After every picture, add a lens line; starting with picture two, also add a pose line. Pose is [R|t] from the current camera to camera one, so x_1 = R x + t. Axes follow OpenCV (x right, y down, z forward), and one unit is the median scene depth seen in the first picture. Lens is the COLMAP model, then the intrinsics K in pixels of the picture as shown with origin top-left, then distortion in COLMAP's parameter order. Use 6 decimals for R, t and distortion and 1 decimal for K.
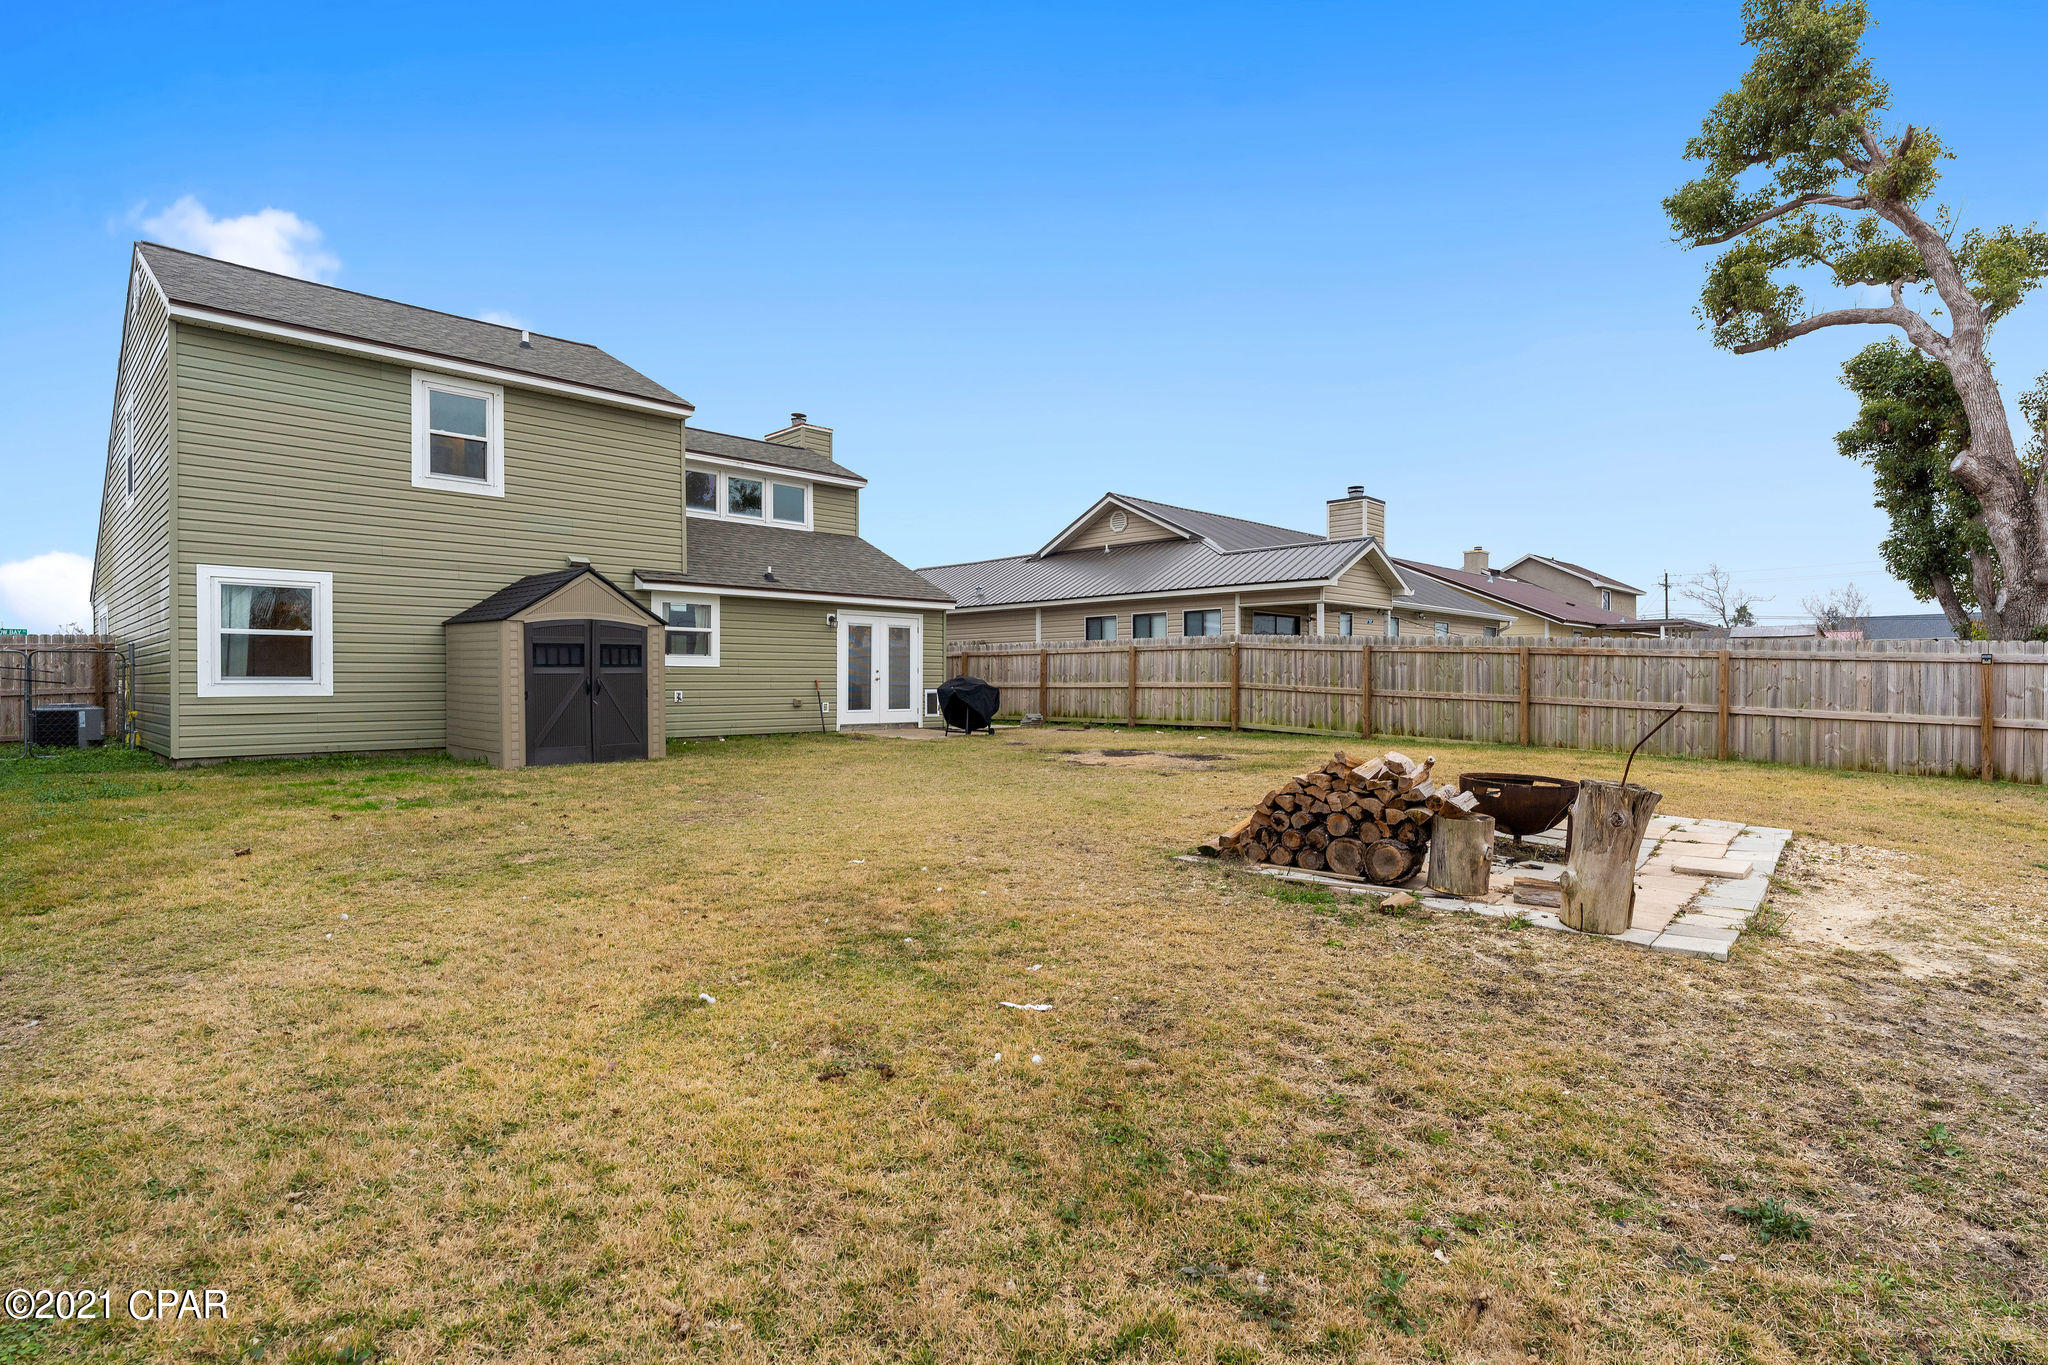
lens RADIAL K [[1023.7, 0, 1024.0], [0, 1023.7, 682.5], [0, 0, 1]] dist [0.002193, 0.000274]
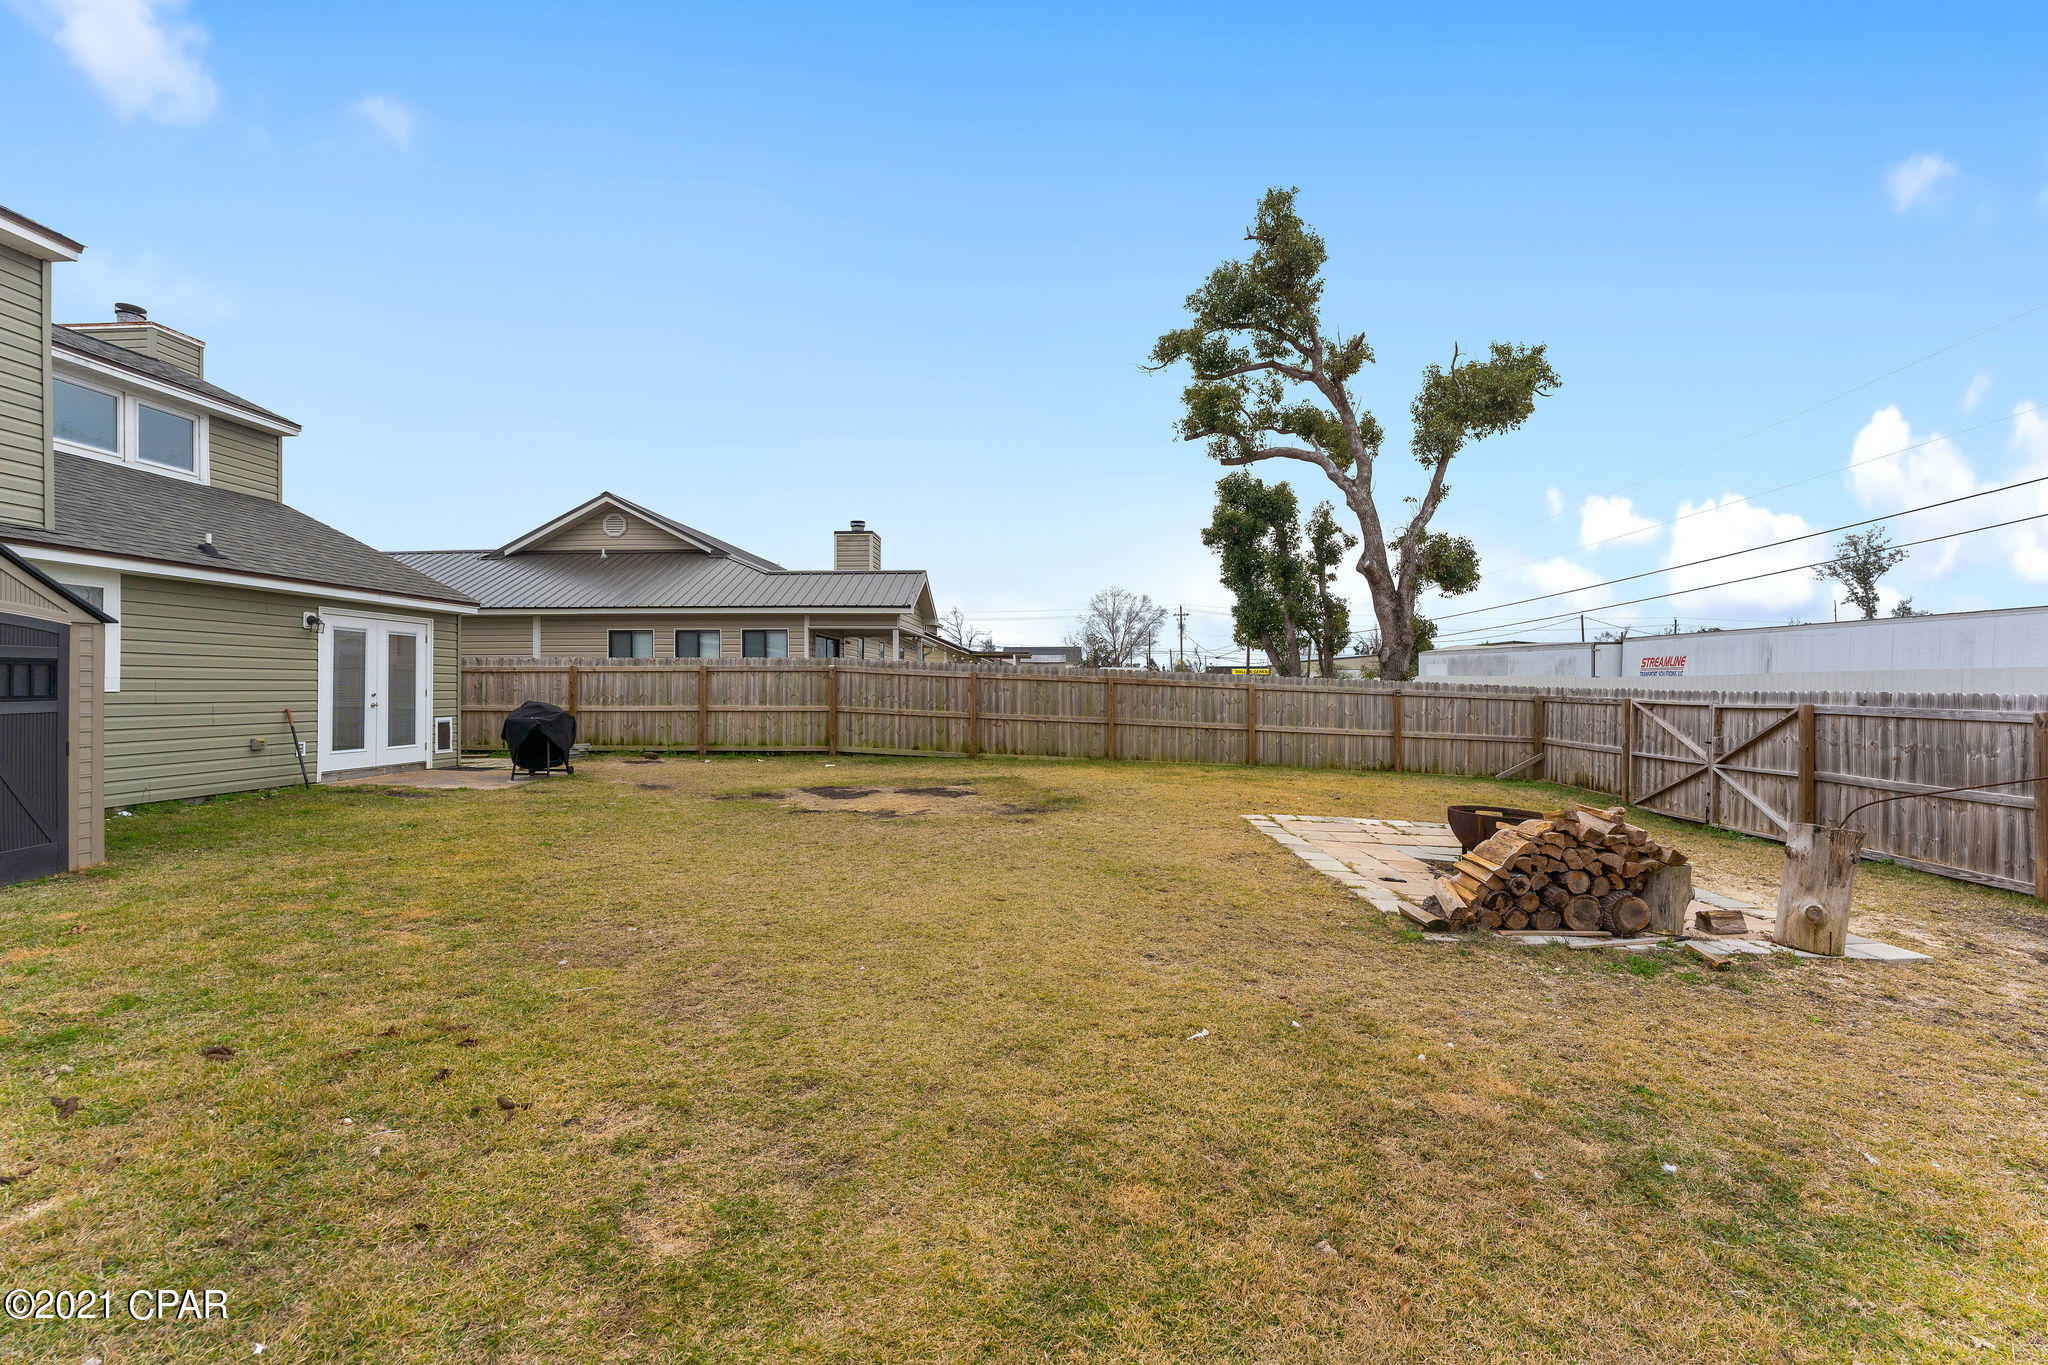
lens RADIAL K [[884.3, 0, 1024.3], [0, 884.3, 689.1], [0, 0, 1]] dist [-0.000927, -0.000466]
pose [[0.745935, 0.002412, 0.666014, -0.251682], [-0.002370, 0.999997, -0.000967, -0.018044], [-0.666014, -0.000857, 0.745939, 0.266288]]
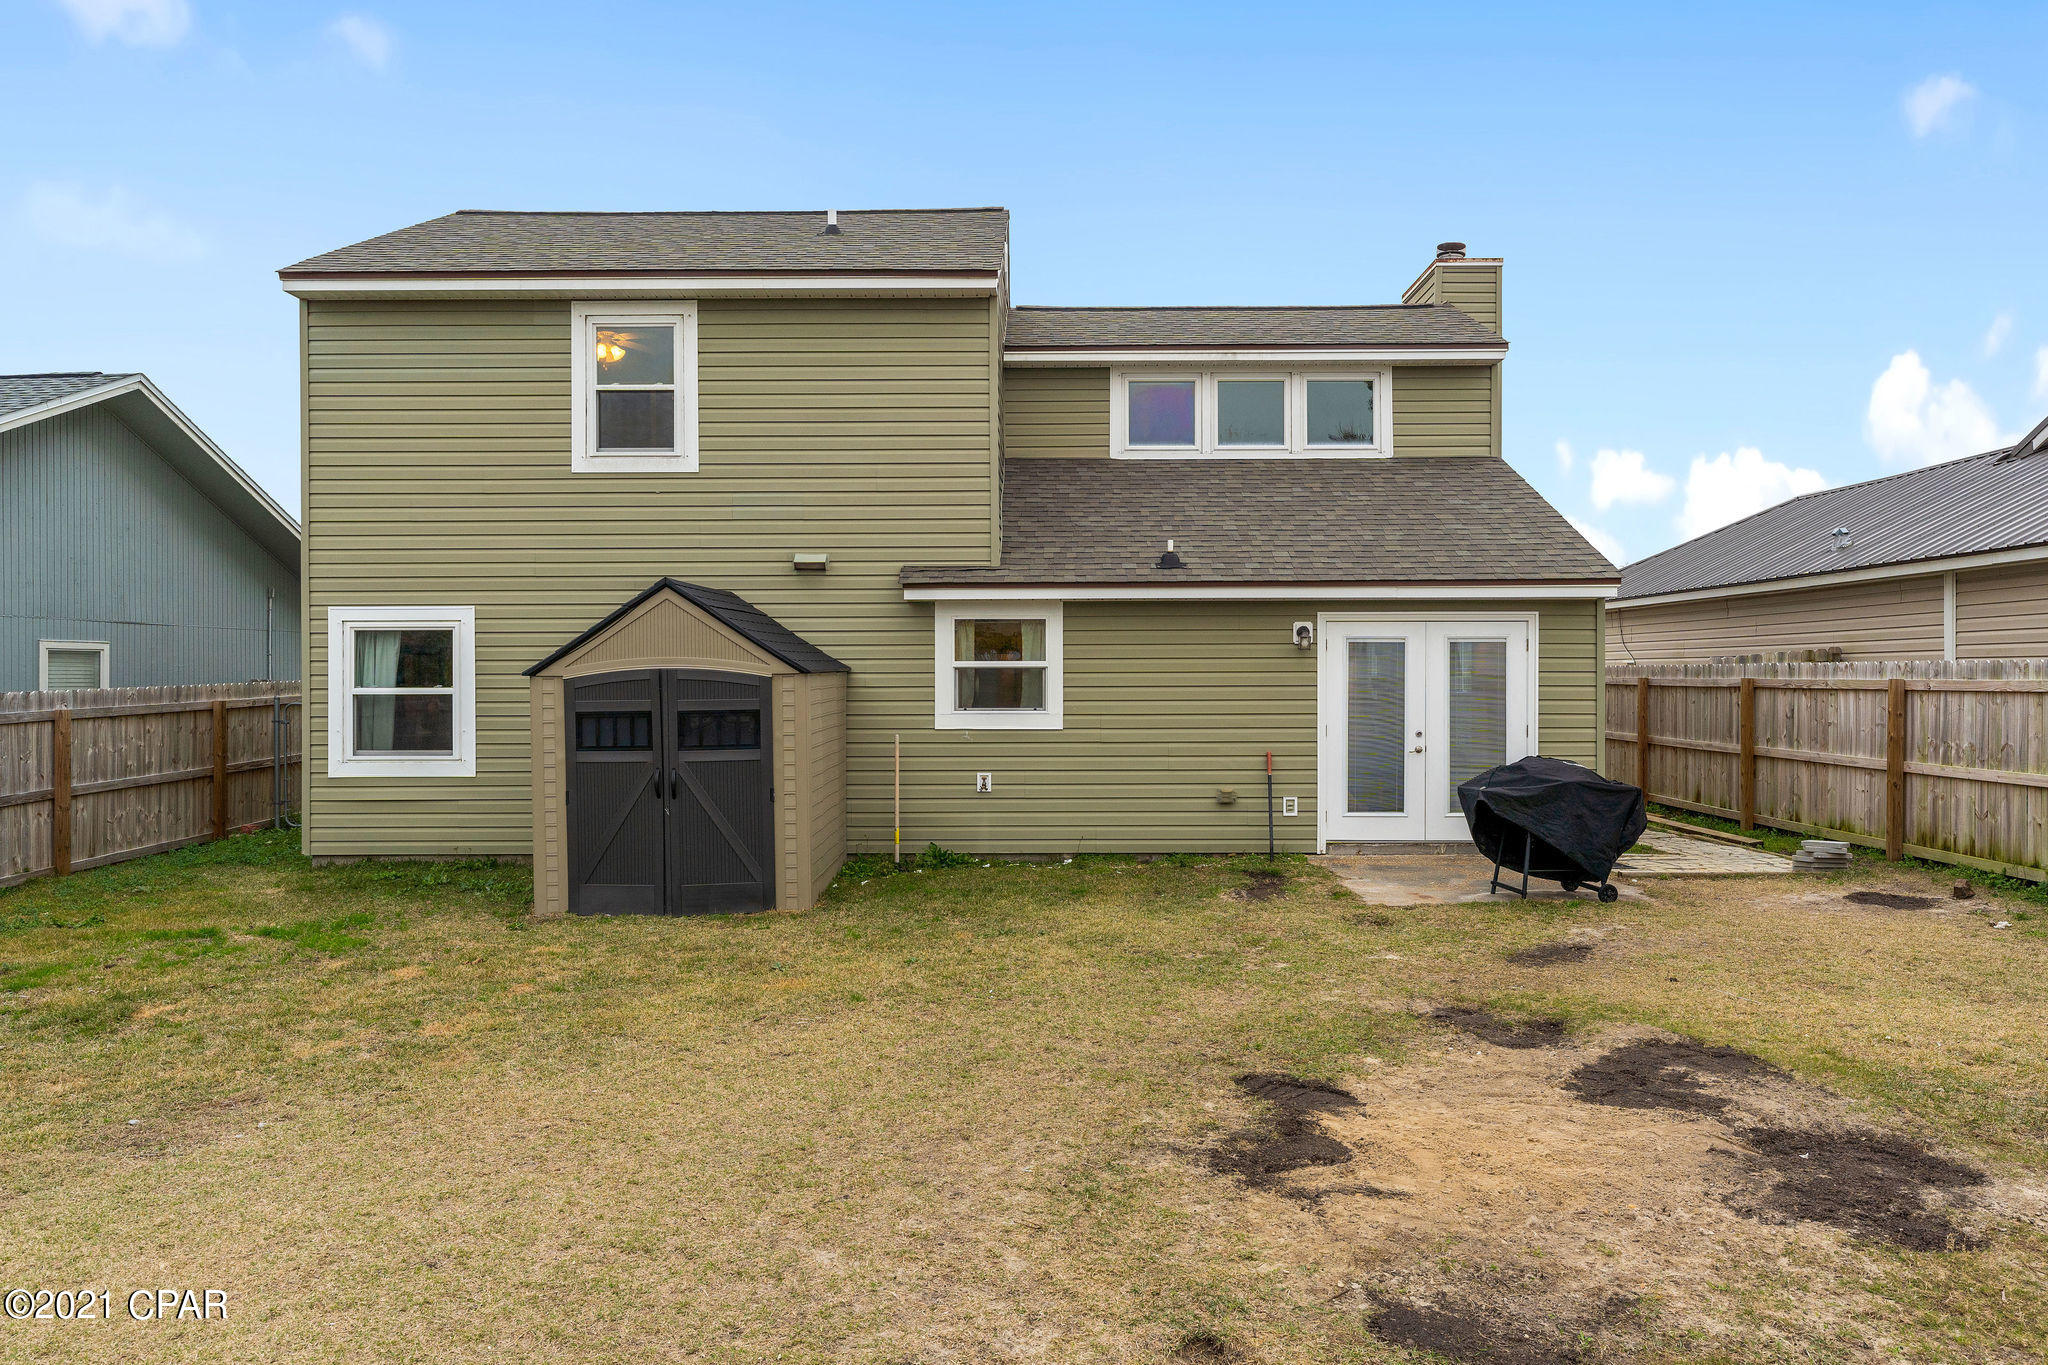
lens RADIAL K [[1367.9, 0, 1024.0], [0, 1367.9, 682.5], [0, 0, 1]] dist [0.003838, -0.000839]
pose [[0.695977, 0.003591, -0.718055, 0.225498], [0.001904, 0.999975, 0.006846, -0.047015], [0.718061, -0.006132, 0.695953, 0.479284]]
